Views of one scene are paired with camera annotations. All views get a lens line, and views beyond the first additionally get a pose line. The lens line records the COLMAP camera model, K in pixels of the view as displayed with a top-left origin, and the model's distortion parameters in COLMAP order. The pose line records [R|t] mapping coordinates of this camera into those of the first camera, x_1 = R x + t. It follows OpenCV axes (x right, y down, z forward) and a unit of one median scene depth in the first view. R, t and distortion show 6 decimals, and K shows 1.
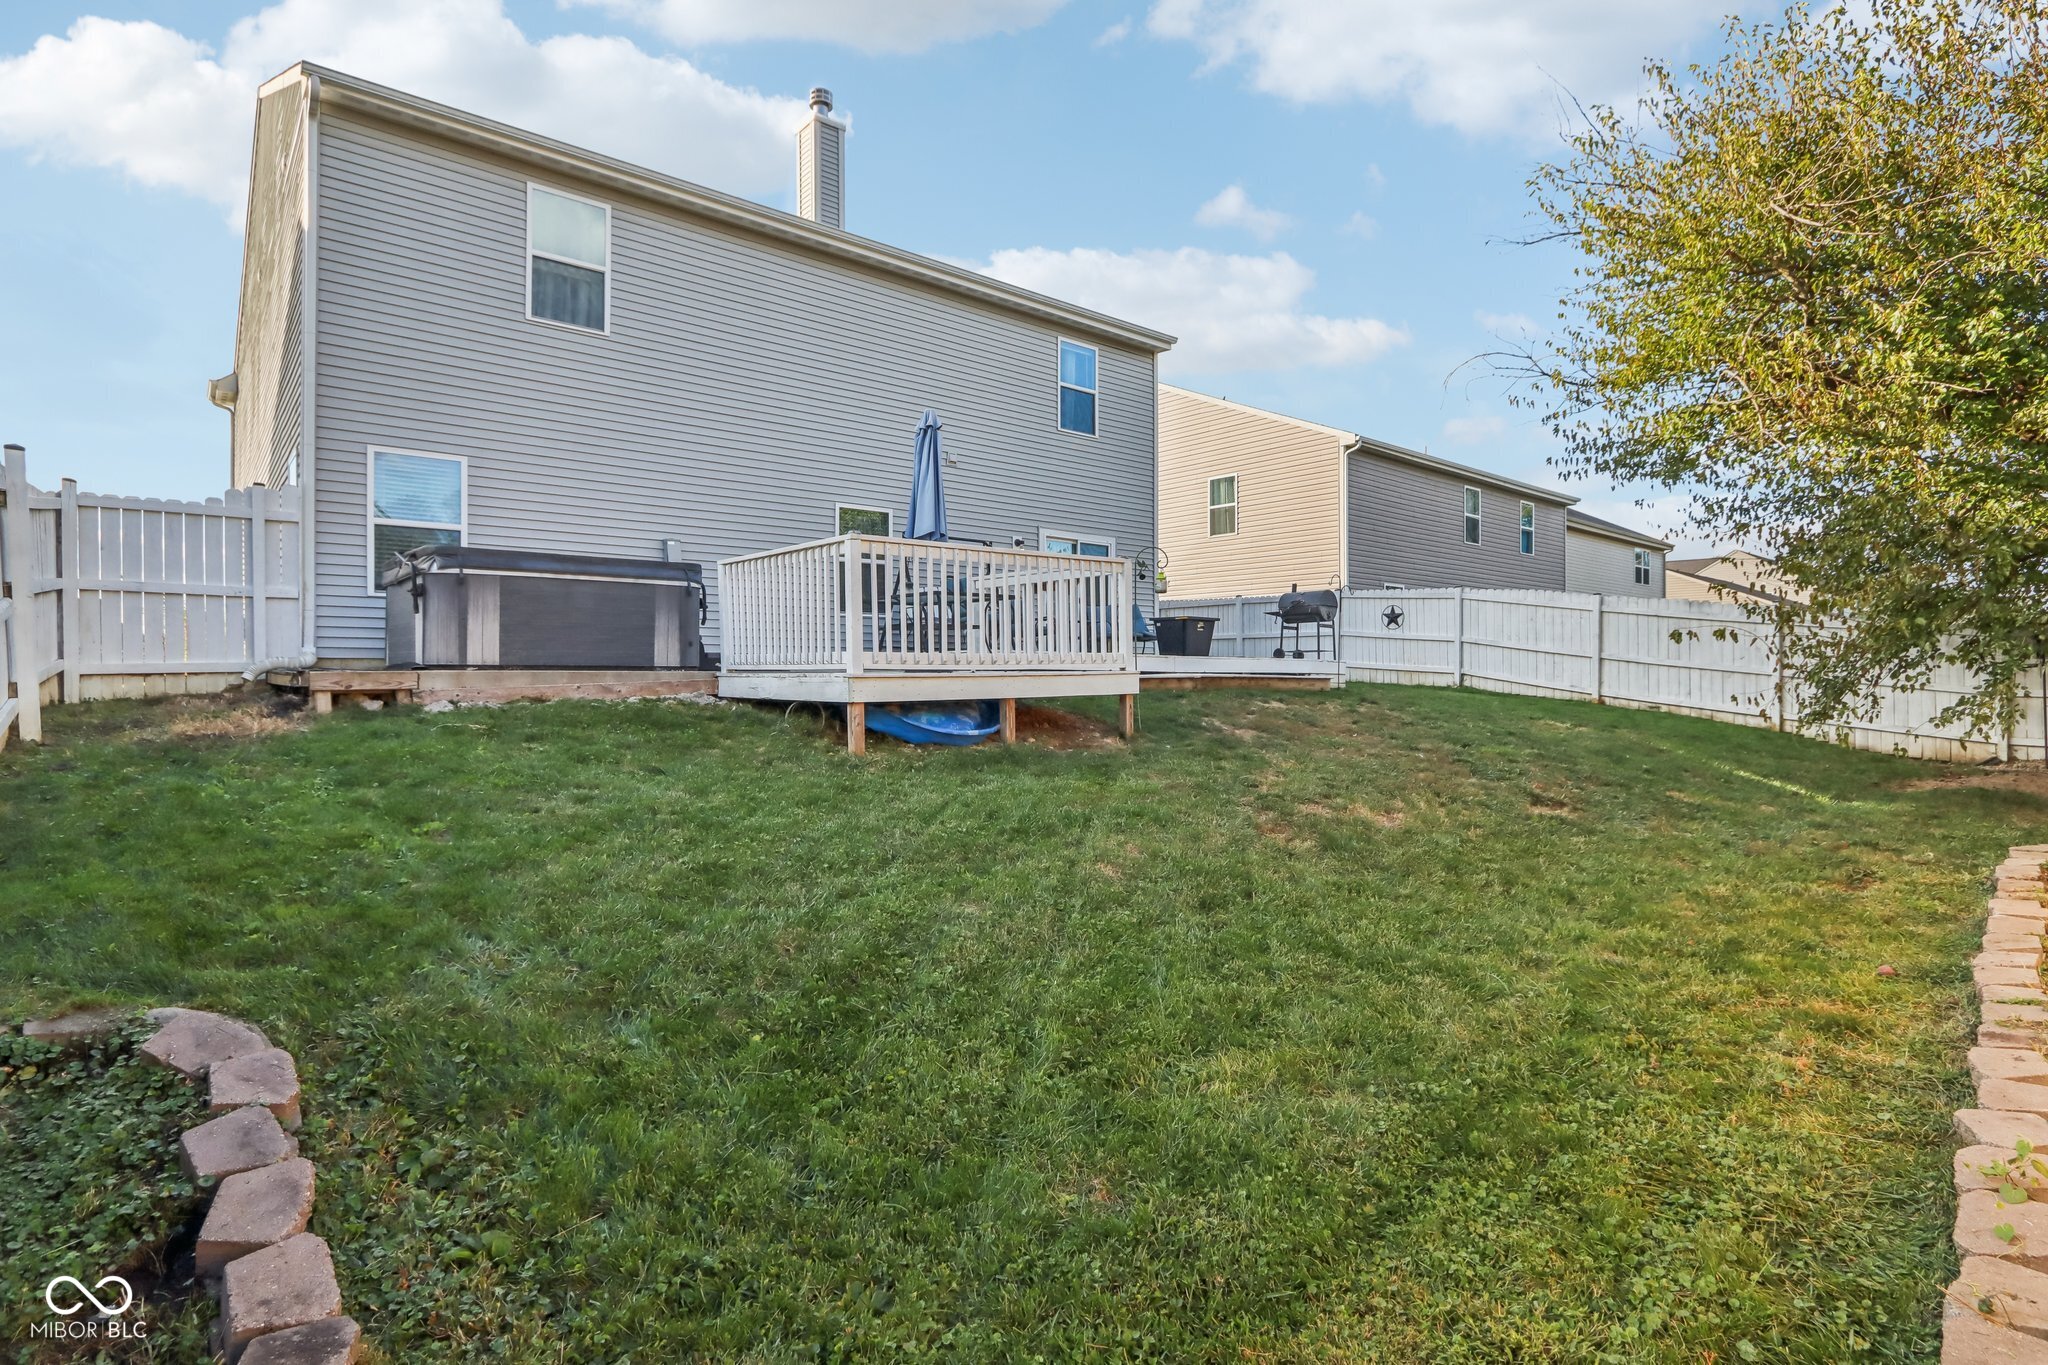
lens RADIAL K [[973.1, 0, 1021.5], [0, 973.1, 674.5], [0, 0, 1]] dist [-0.006208, -0.000765]
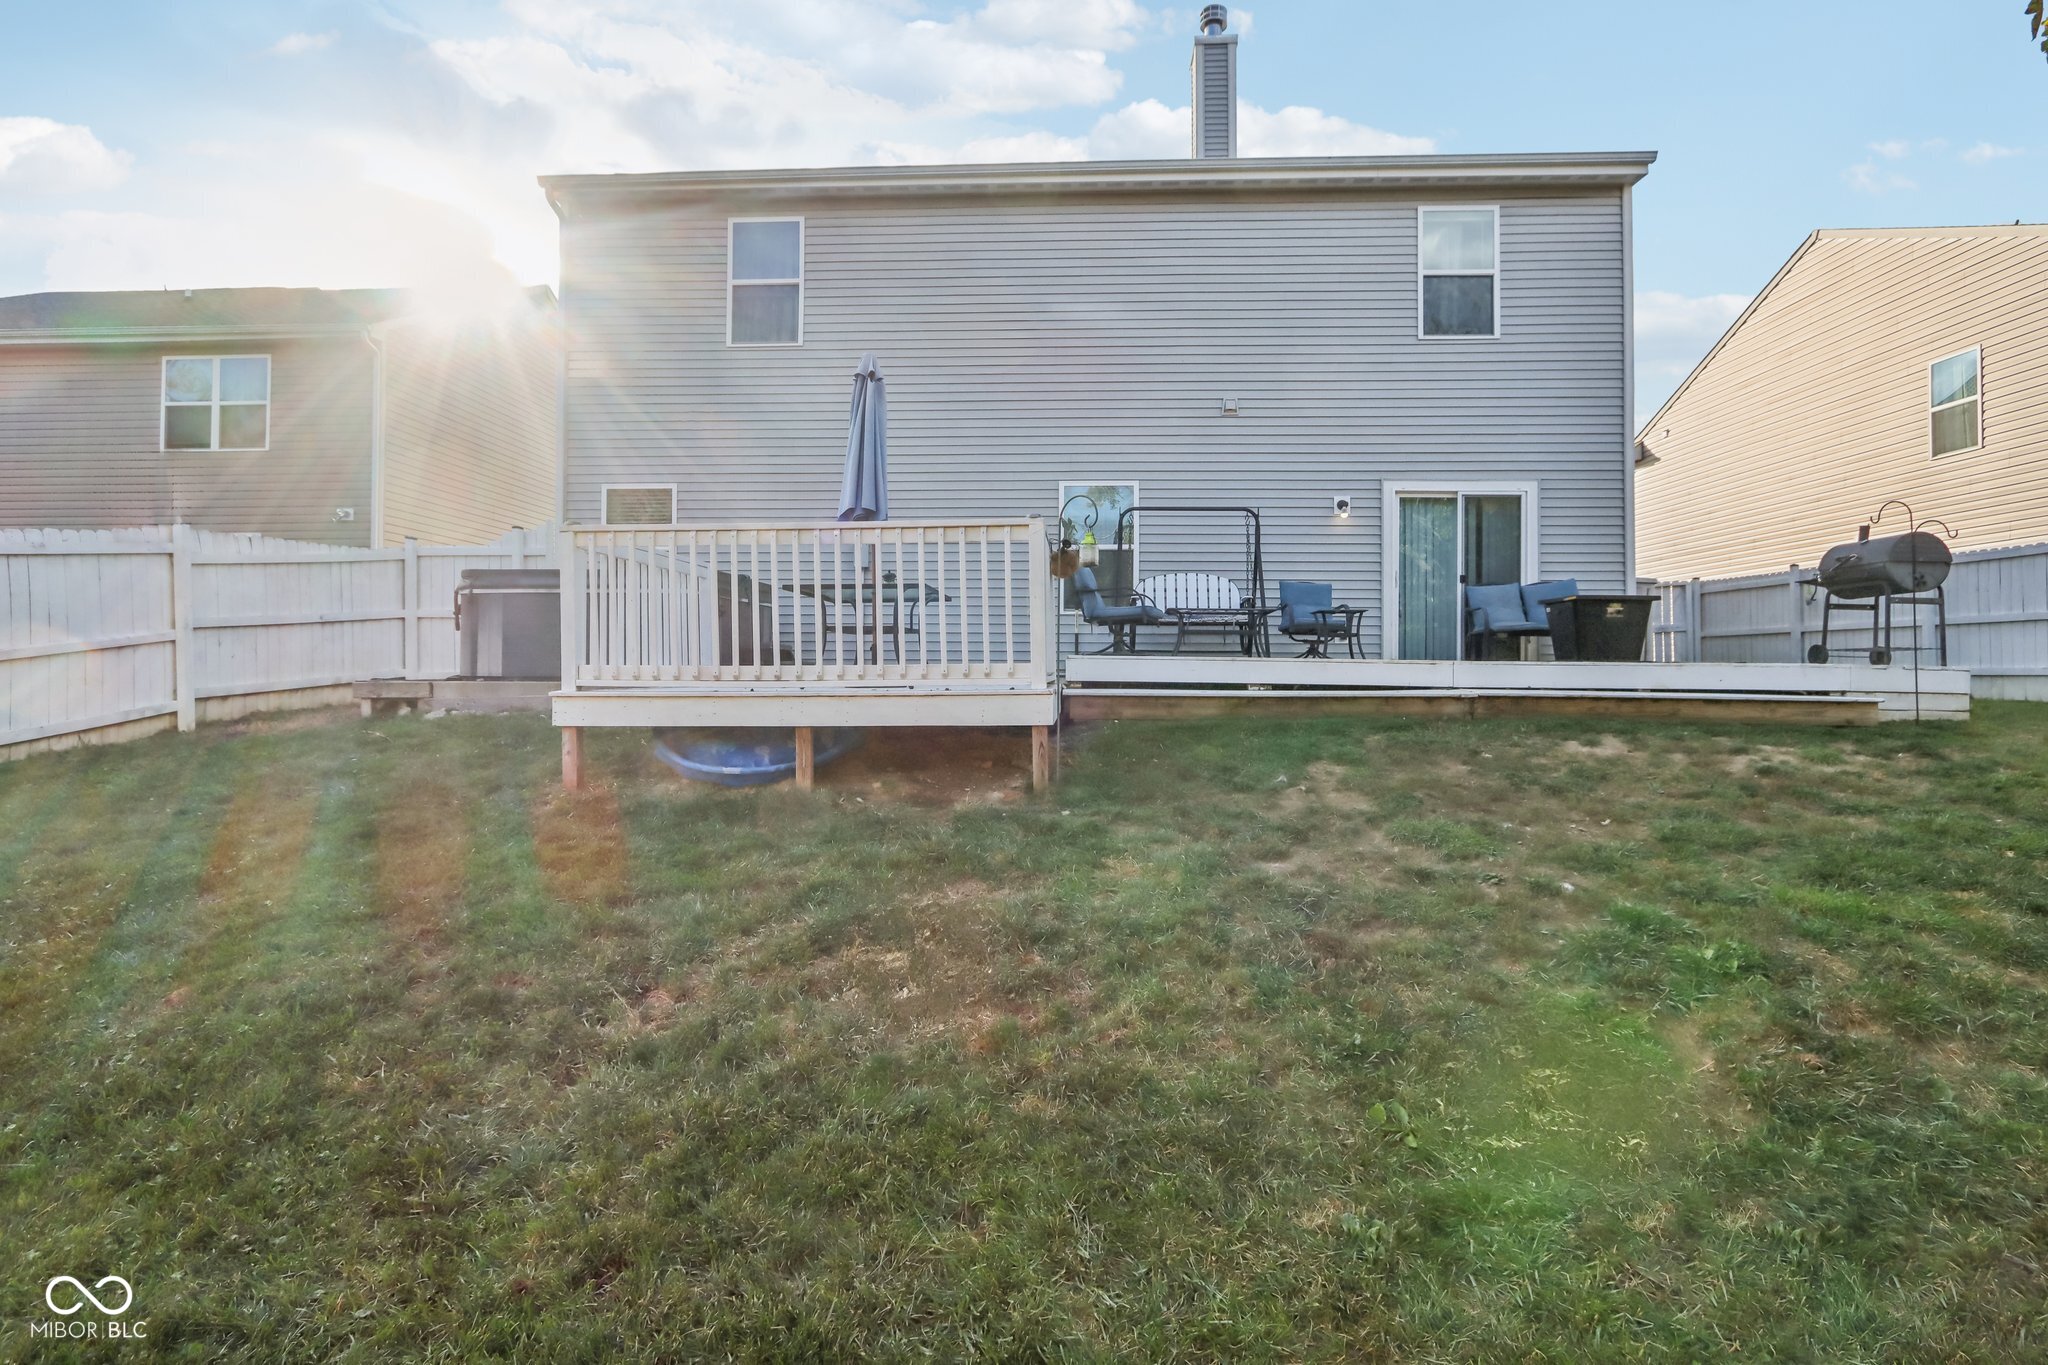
lens RADIAL K [[1000.6, 0, 1026.0], [0, 1000.6, 662.8], [0, 0, 1]] dist [-0.014088, -0.000092]
pose [[0.742892, -0.001967, -0.669408, 0.353101], [-0.005544, 0.999943, -0.009091, -0.009988], [0.669388, 0.010465, 0.742839, 0.316324]]
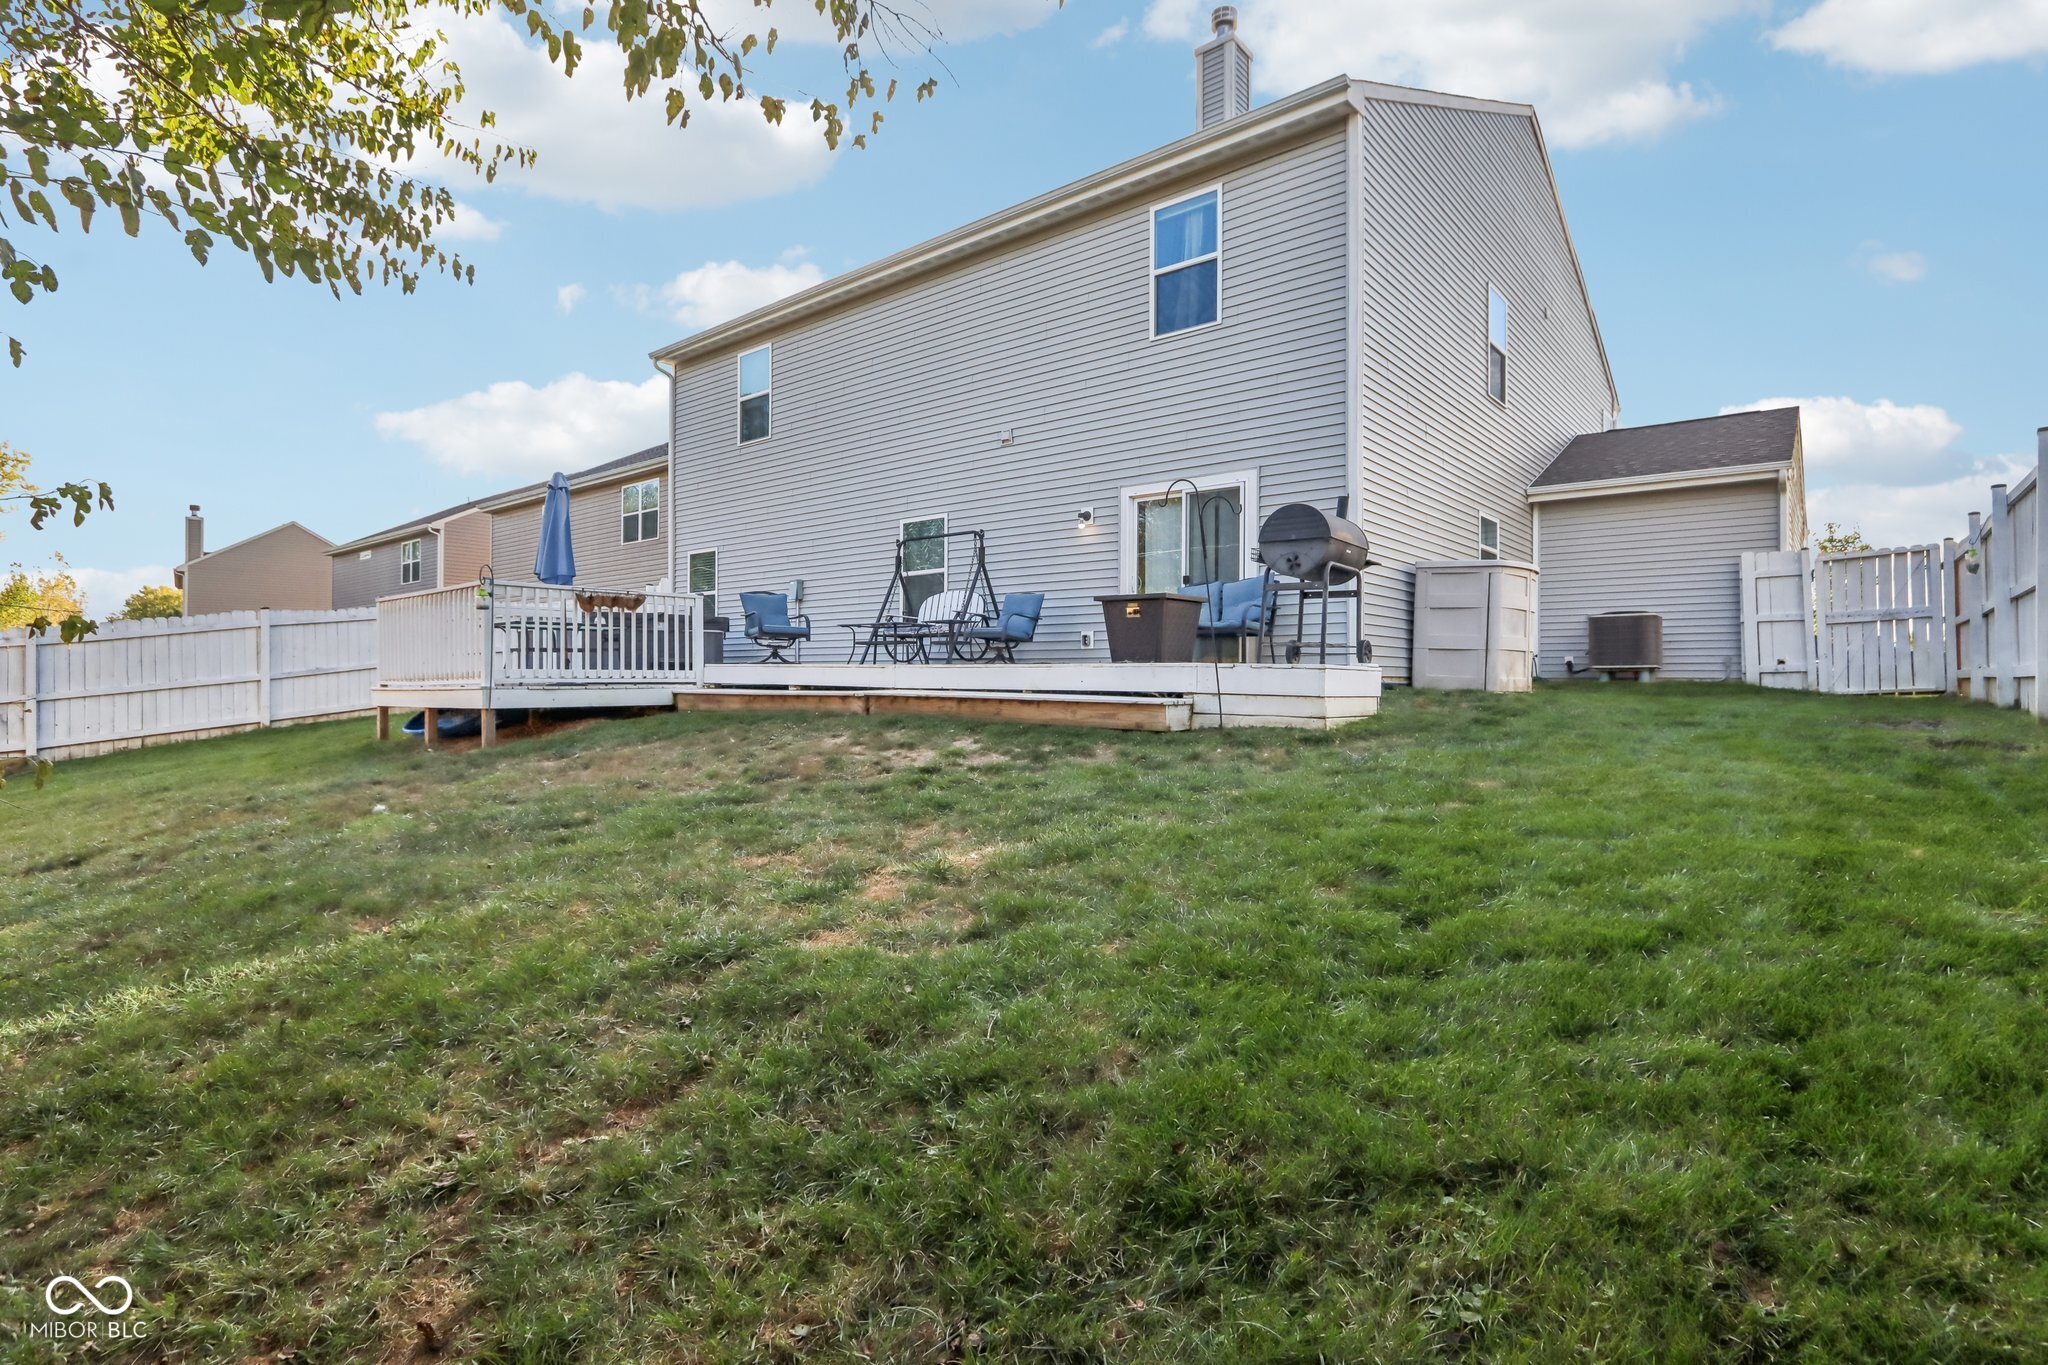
lens RADIAL K [[1000.6, 0, 1026.0], [0, 1000.6, 662.8], [0, 0, 1]] dist [-0.014088, -0.000092]
pose [[0.187955, -0.015008, -0.982063, 0.823899], [-0.003634, 0.999866, -0.015976, -0.008829], [0.982171, 0.006572, 0.187876, 0.885587]]
